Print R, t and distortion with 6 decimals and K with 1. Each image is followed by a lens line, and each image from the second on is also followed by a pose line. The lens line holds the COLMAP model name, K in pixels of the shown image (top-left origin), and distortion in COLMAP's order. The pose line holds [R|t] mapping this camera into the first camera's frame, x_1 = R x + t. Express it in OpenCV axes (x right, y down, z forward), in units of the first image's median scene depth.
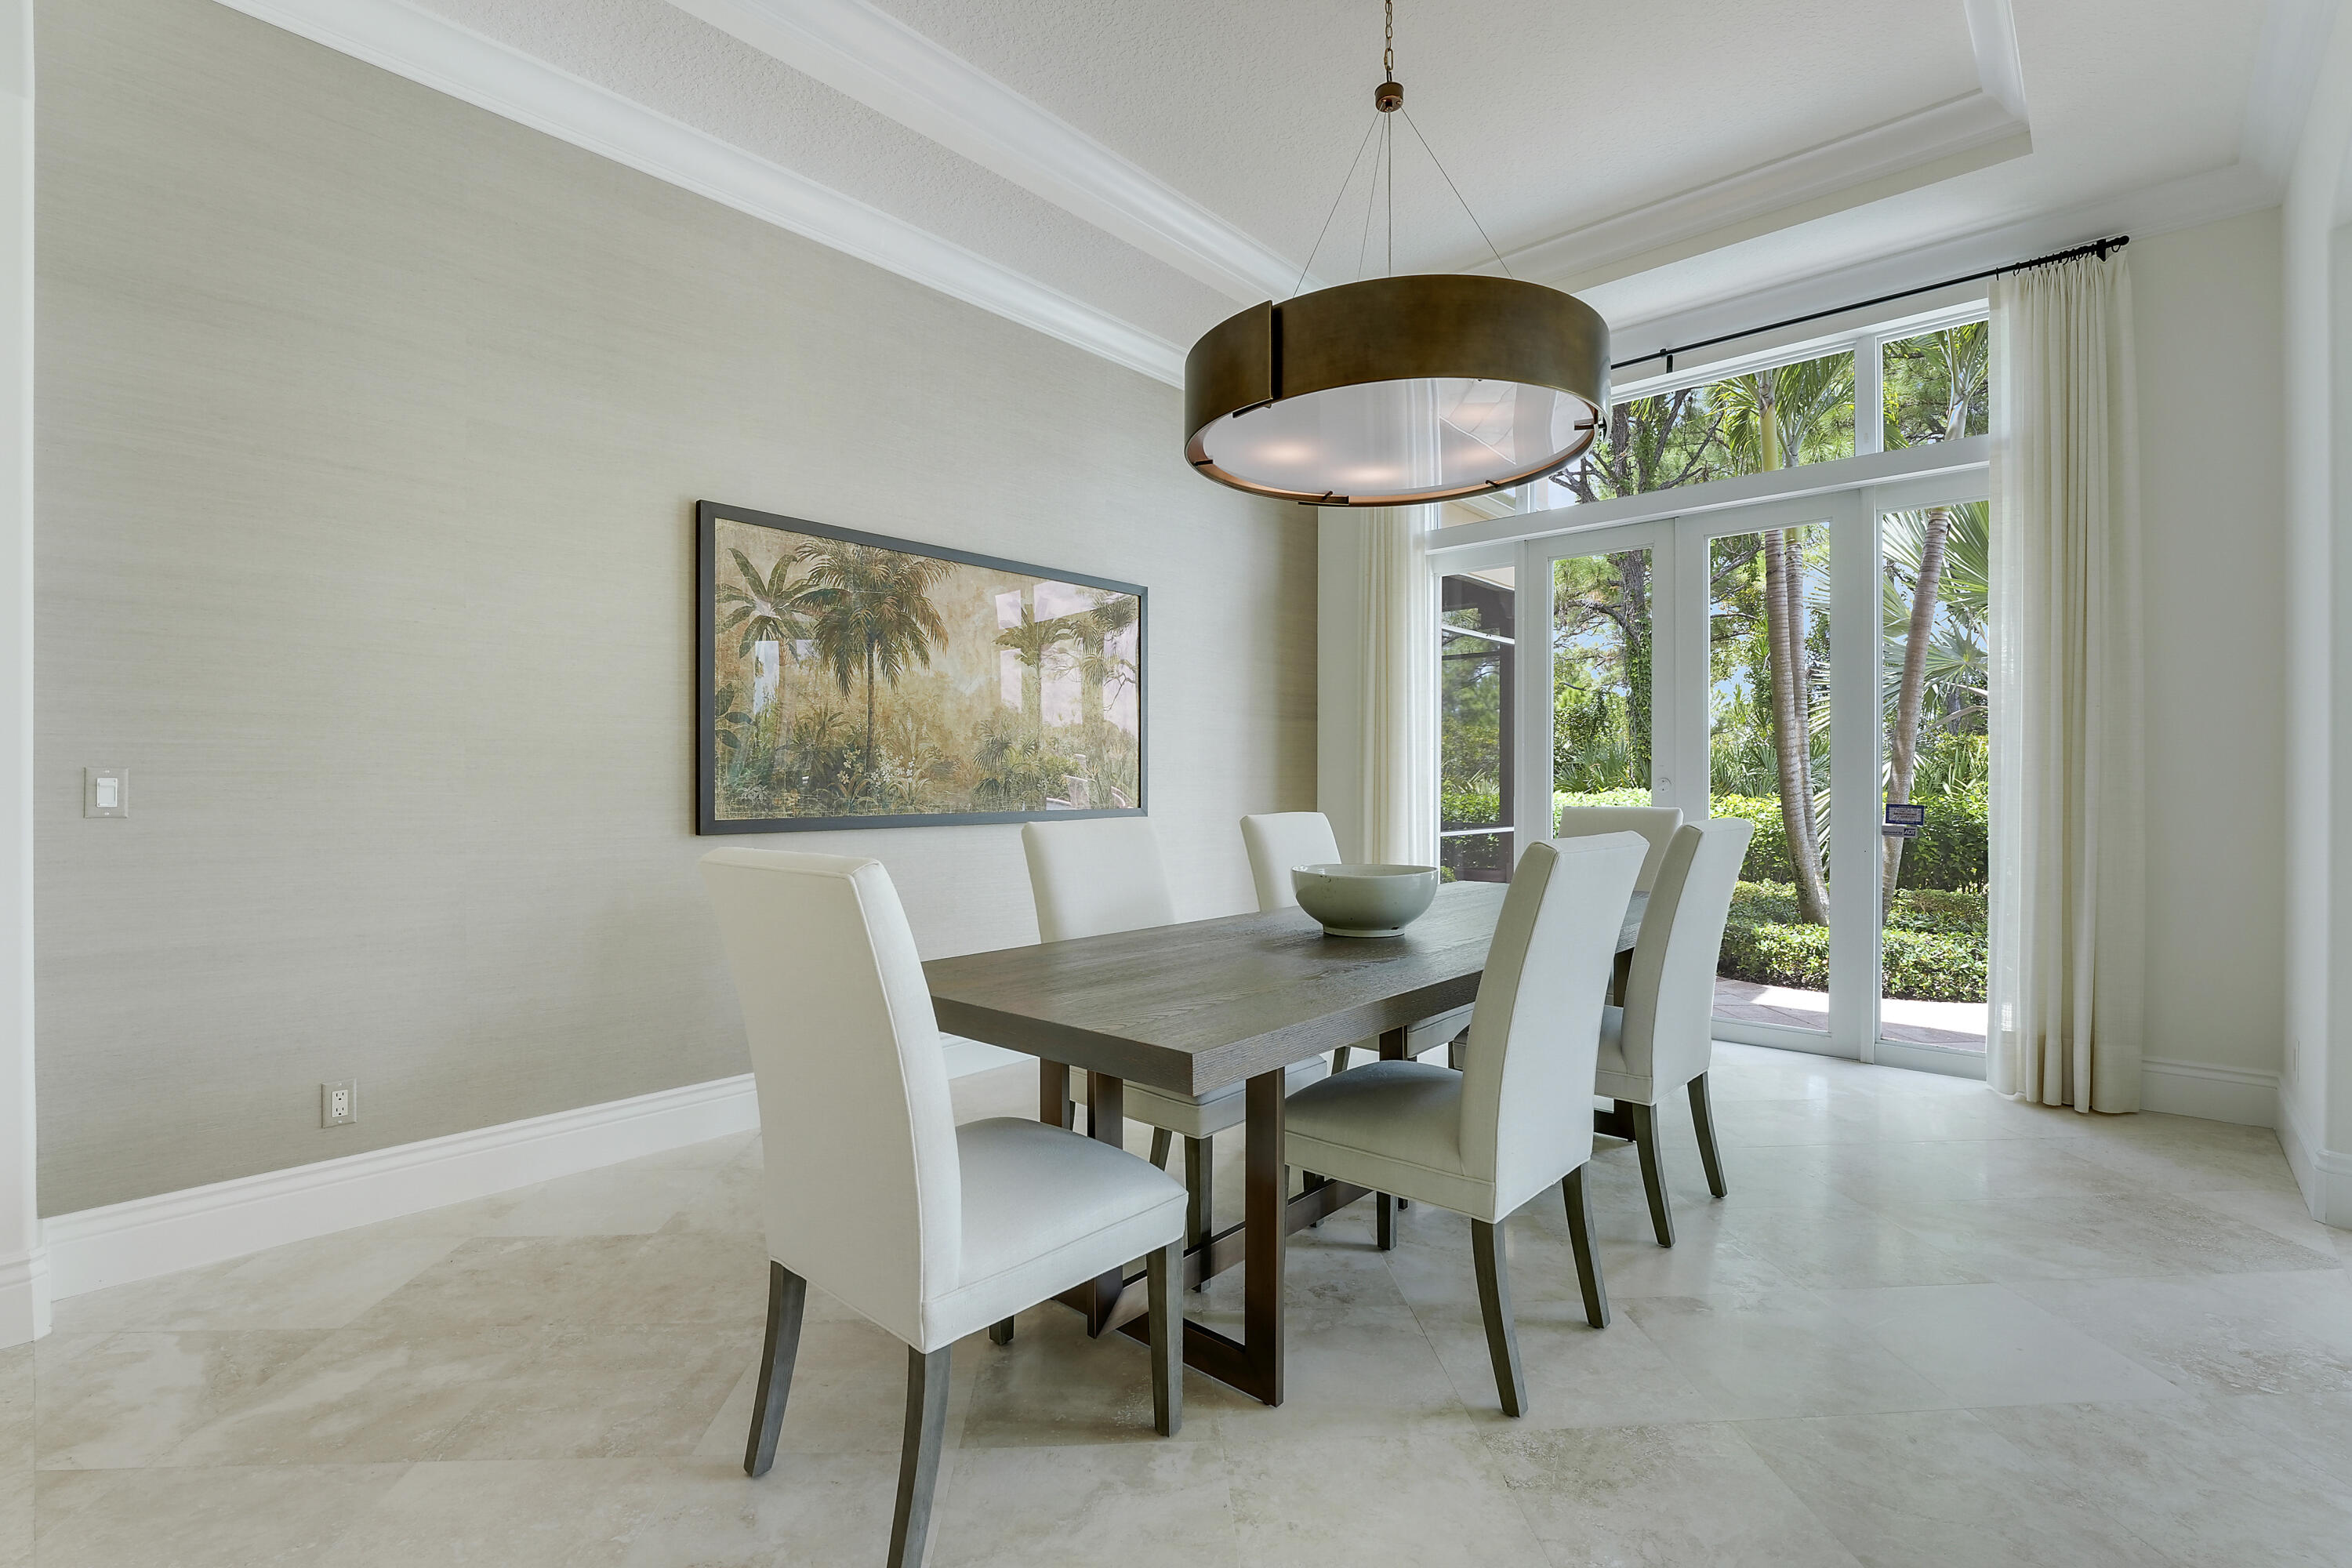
lens RADIAL K [[1041.3, 0, 1168.7], [0, 1041.3, 781.8], [0, 0, 1]] dist [-0.013658, -0.000493]
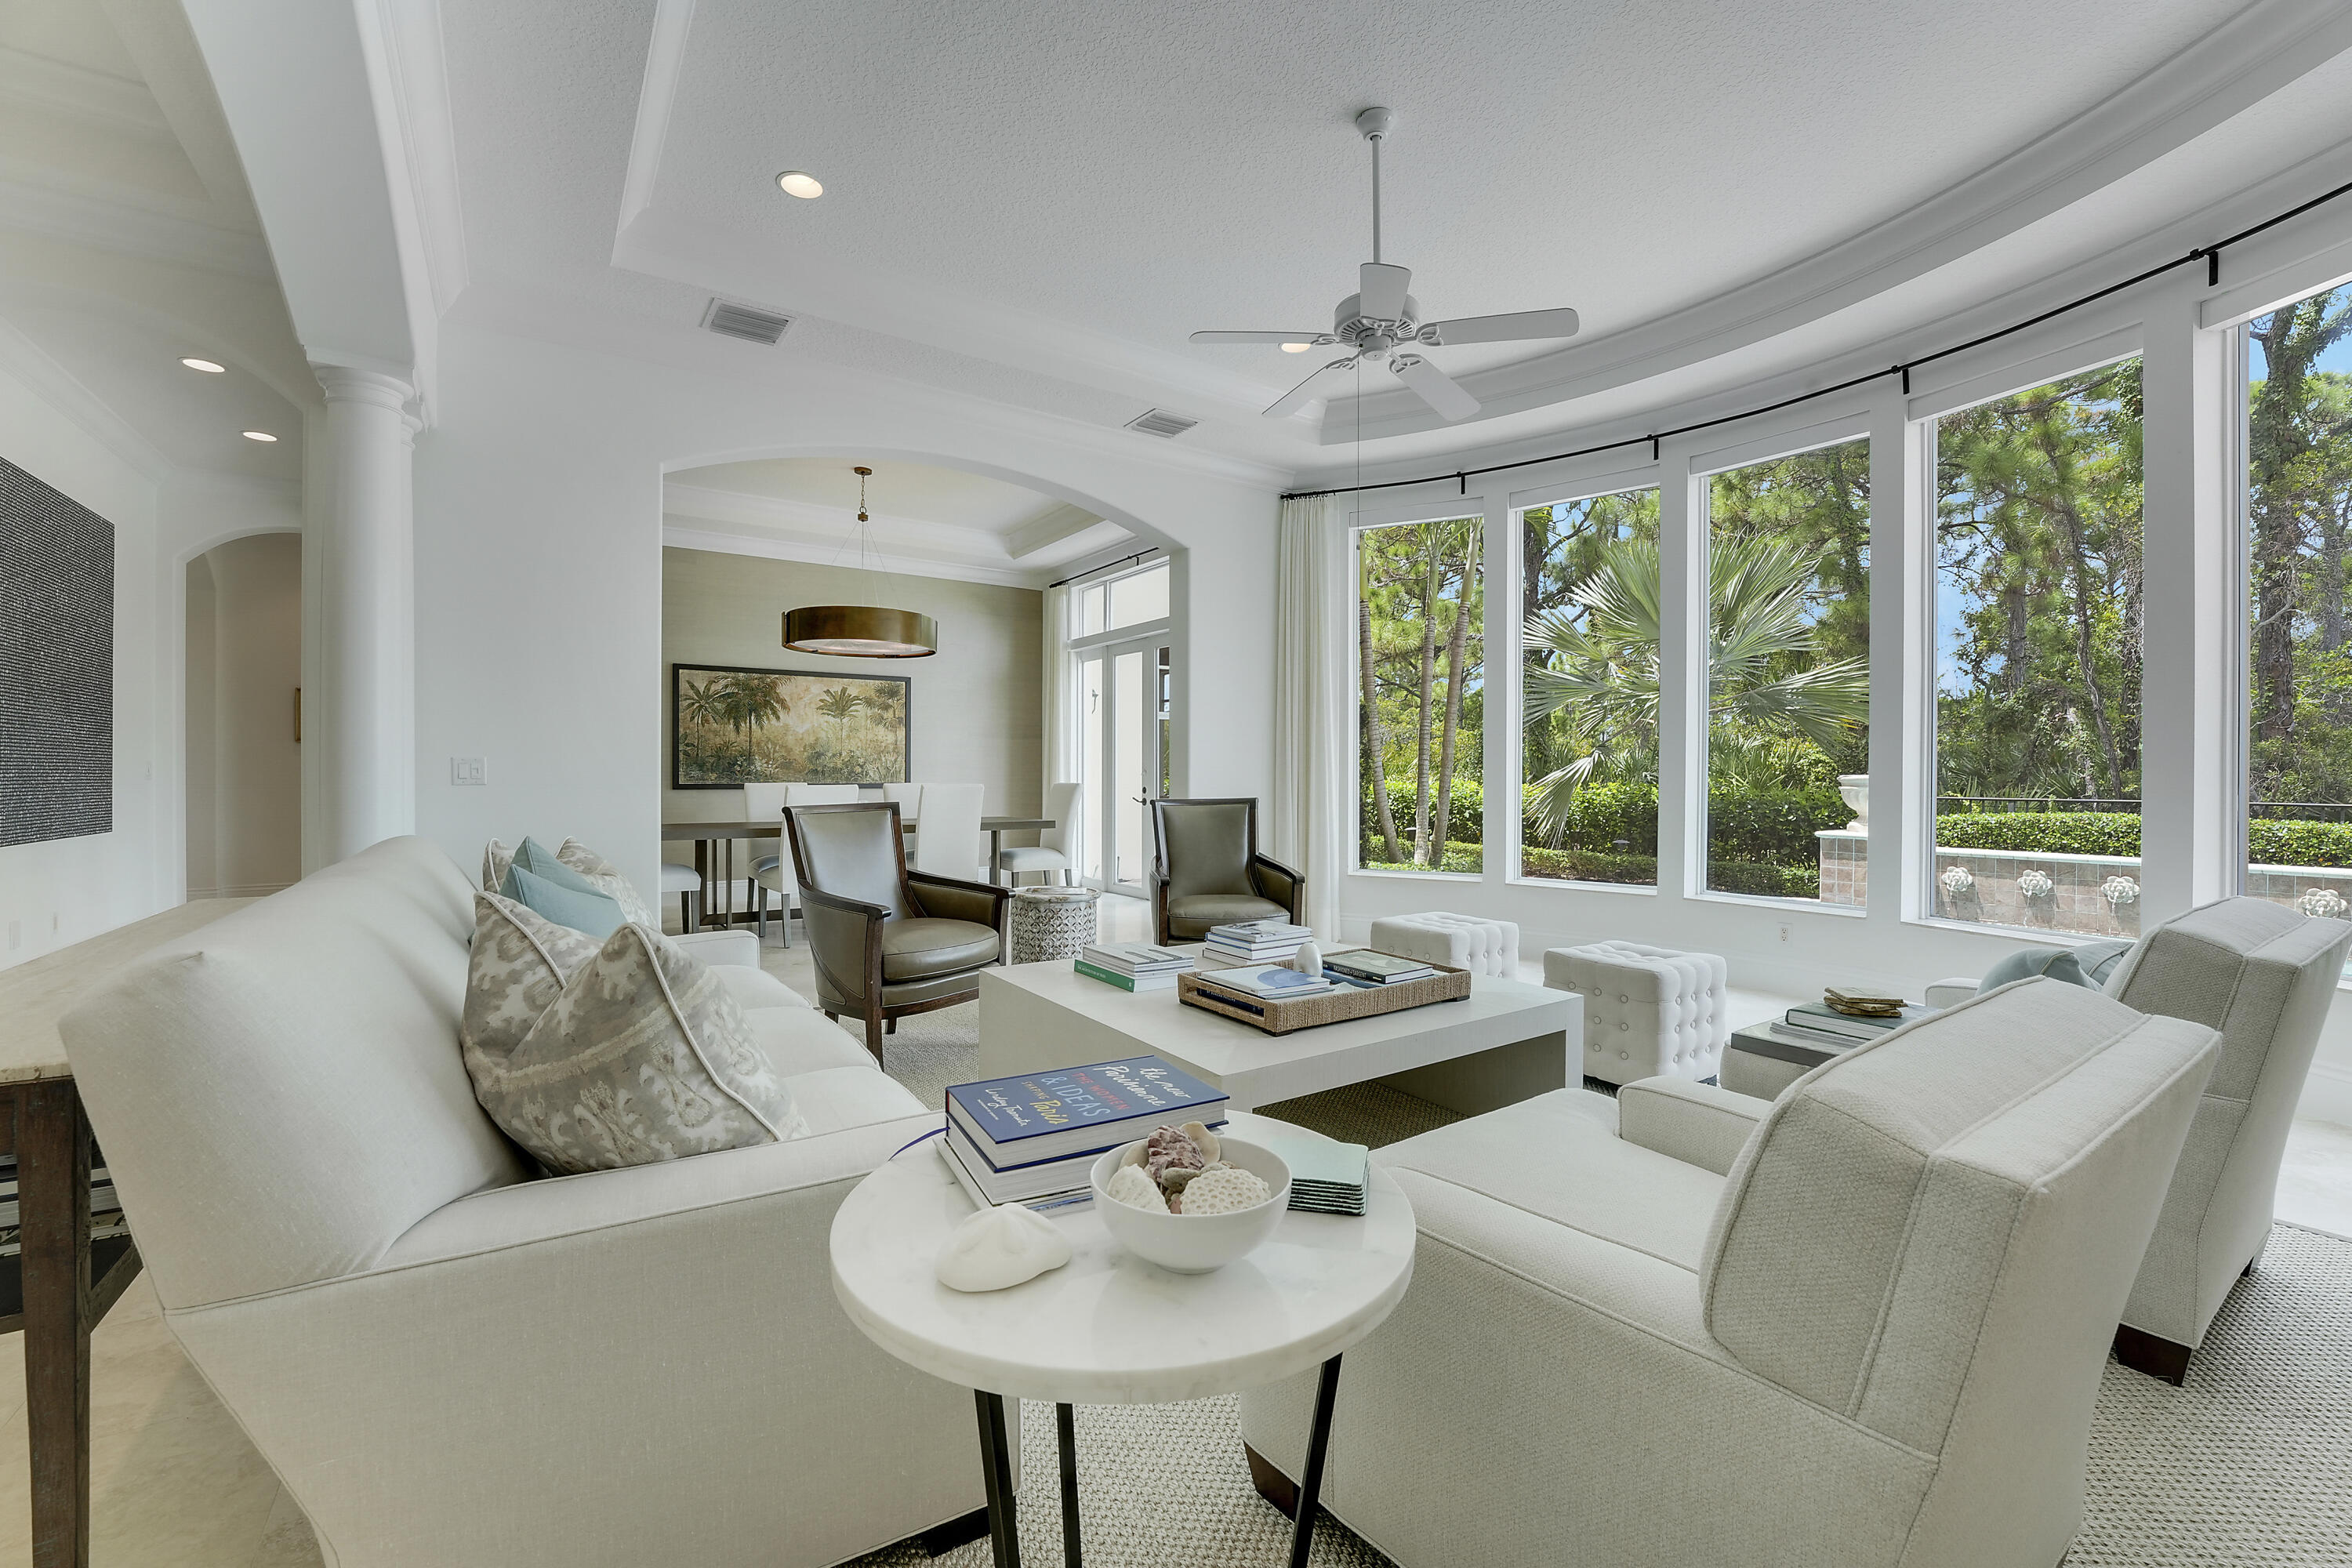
lens RADIAL K [[968.2, 0, 1178.4], [0, 968.2, 773.0], [0, 0, 1]] dist [-0.021937, -0.000156]
pose [[0.970211, 0.003468, -0.242238, 1.284808], [-0.004162, 0.999989, -0.002354, 0.009341], [0.242227, 0.003292, 0.970214, -0.989699]]
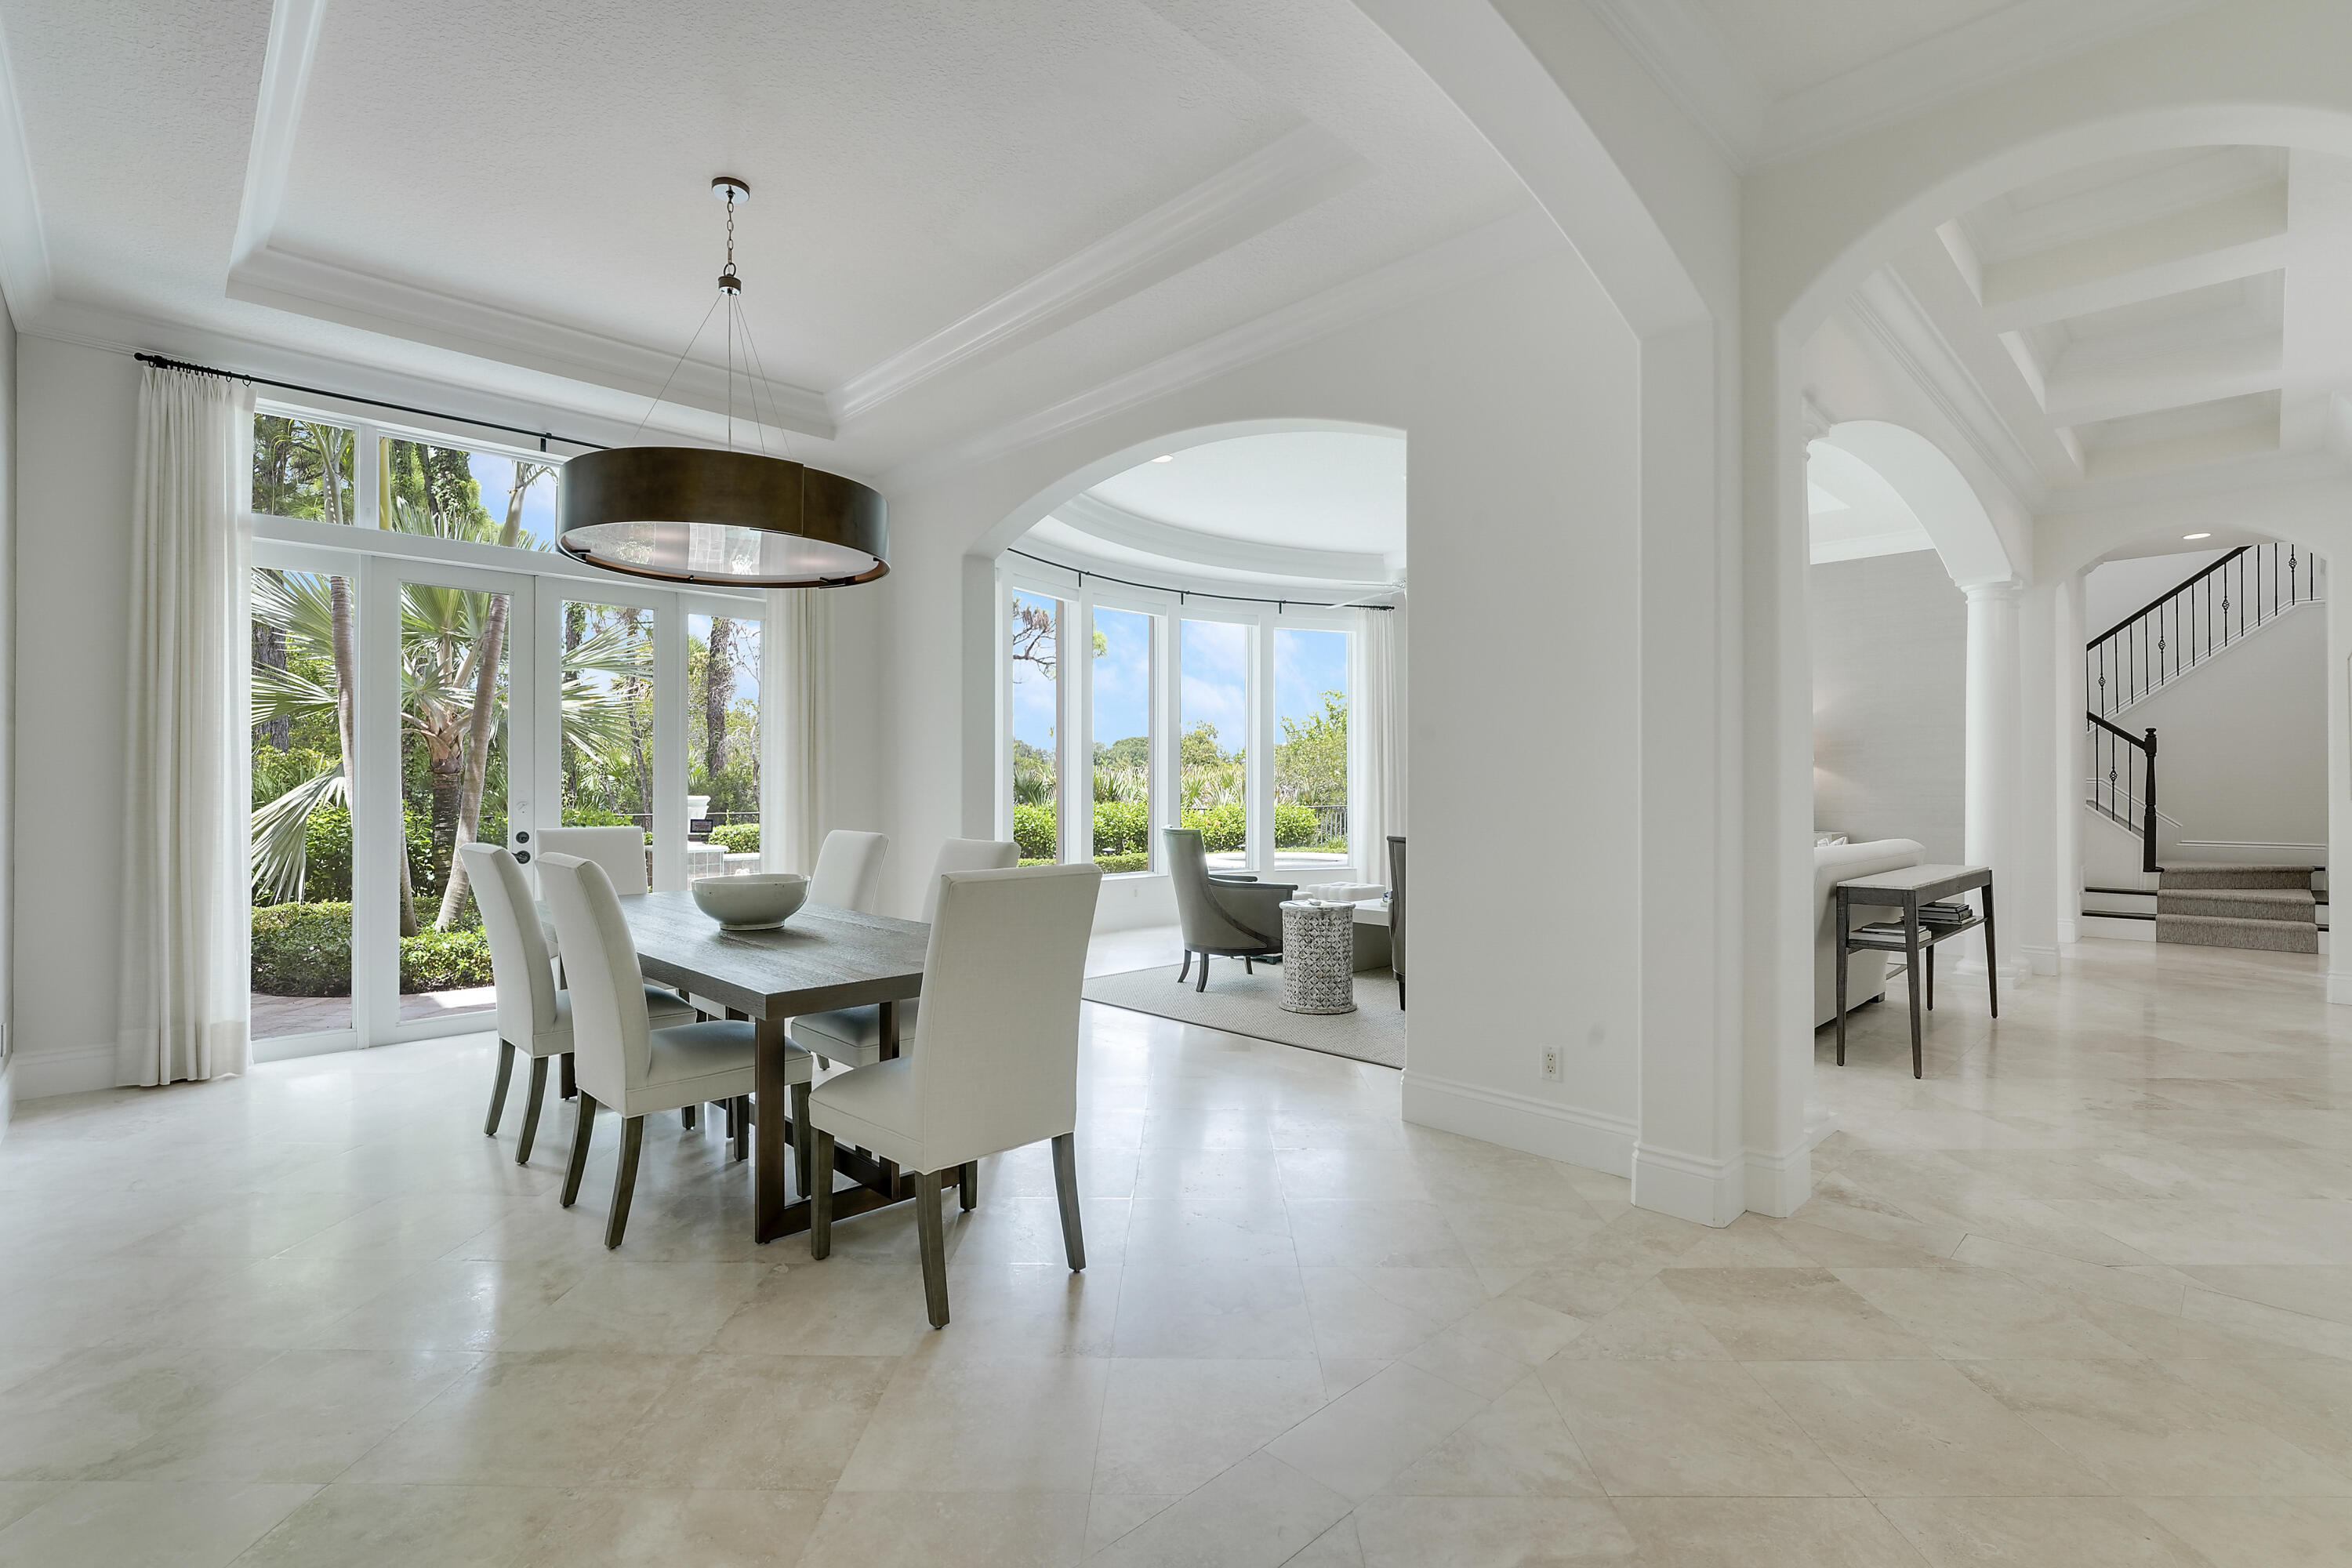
lens RADIAL K [[1116.3, 0, 1176.0], [0, 1116.3, 784.0], [0, 0, 1]] dist [-0.022647, -0.000929]
pose [[0.052510, 0.003657, 0.998614, -0.893906], [0.000439, 0.999993, -0.003685, -0.023560], [-0.998620, 0.000632, 0.052508, 0.290082]]
